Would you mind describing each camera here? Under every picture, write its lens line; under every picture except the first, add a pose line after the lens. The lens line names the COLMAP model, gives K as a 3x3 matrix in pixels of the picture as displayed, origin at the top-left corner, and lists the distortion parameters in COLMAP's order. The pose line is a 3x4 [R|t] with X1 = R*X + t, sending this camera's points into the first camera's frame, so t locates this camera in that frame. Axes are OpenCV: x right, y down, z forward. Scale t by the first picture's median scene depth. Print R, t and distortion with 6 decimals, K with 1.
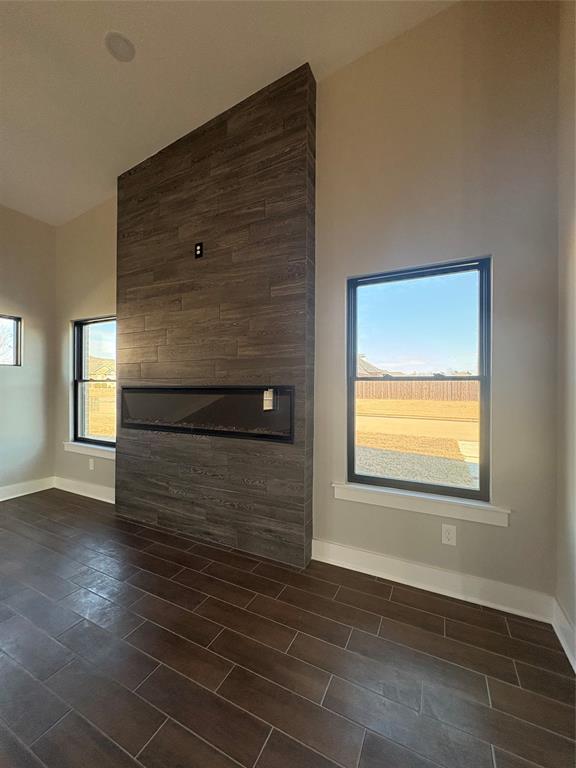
lens RADIAL K [[307.0, 0, 288.0], [0, 307.0, 384.0], [0, 0, 1]] dist [0.000739, 0.000066]
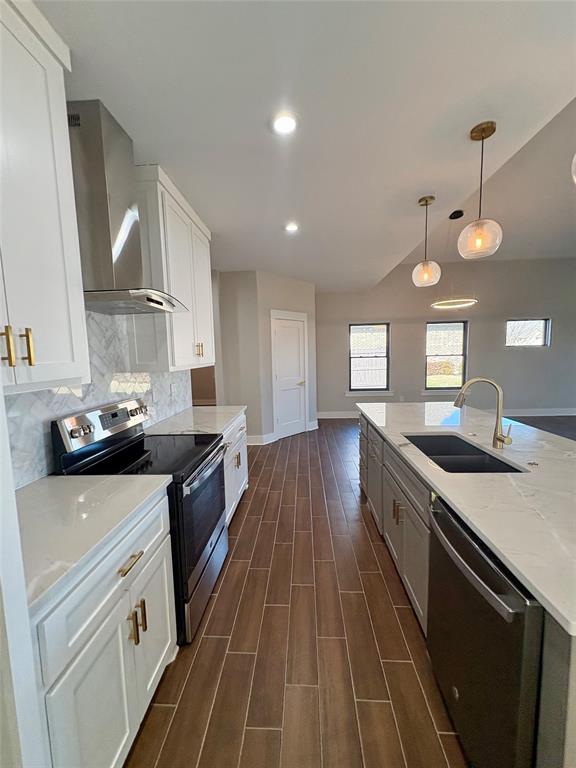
lens RADIAL K [[307.0, 0, 288.0], [0, 307.0, 384.0], [0, 0, 1]] dist [0.000739, 0.000066]
pose [[0.917824, -0.066066, 0.391451, -1.331412], [0.028354, 0.994446, 0.101352, -0.070685], [-0.395973, -0.081924, 0.914600, -1.320817]]
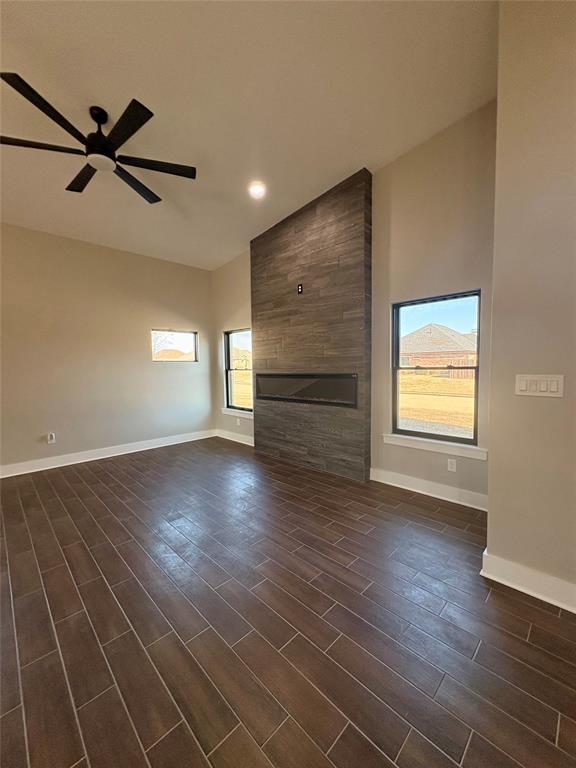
lens RADIAL K [[307.0, 0, 288.0], [0, 307.0, 384.0], [0, 0, 1]] dist [0.000739, 0.000066]
pose [[0.946014, -0.000581, -0.324125, 0.169164], [0.021370, 0.997934, 0.060583, -0.038177], [0.323421, -0.064238, 0.944072, -0.565180]]
